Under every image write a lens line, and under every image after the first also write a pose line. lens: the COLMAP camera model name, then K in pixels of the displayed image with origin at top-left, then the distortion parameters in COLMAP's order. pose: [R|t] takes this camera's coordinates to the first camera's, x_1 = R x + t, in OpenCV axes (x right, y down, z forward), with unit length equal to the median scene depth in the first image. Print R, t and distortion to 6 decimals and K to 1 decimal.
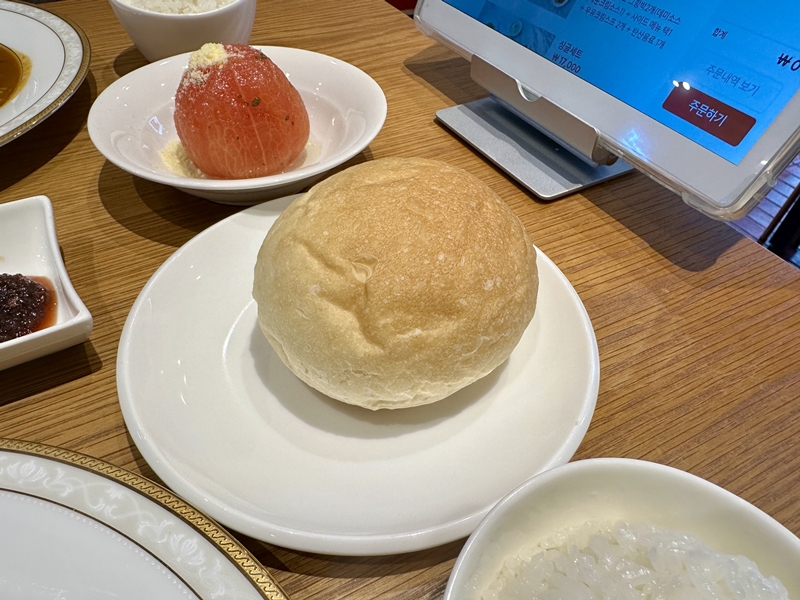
lens RADIAL K [[574.9, 0, 377.0], [0, 574.9, 338.4], [0, 0, 1]] dist [0.000328, 0.000828]
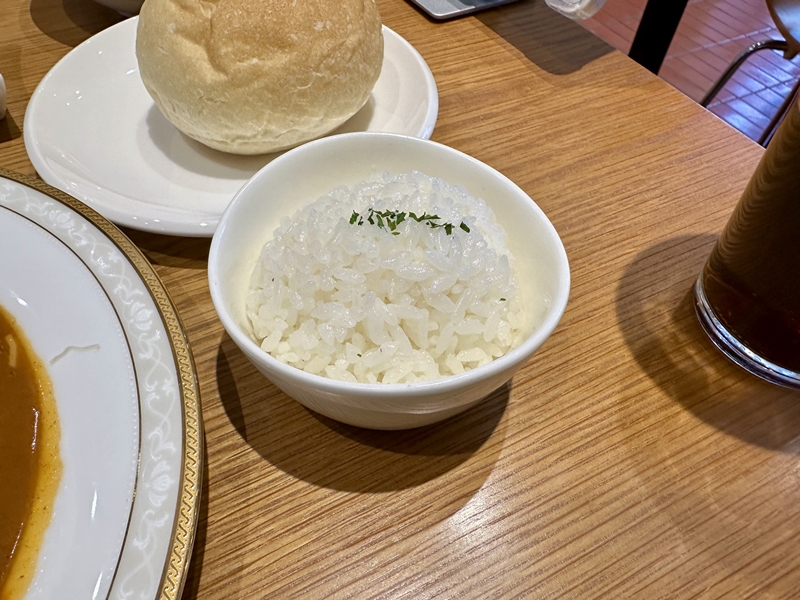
lens RADIAL K [[574.9, 0, 377.0], [0, 574.9, 338.4], [0, 0, 1]] dist [0.000328, 0.000828]
pose [[0.999901, 0.007481, -0.011953, 0.334878], [-0.006216, 0.994703, 0.102601, 0.428543], [0.012657, -0.102516, 0.994651, -0.249353]]
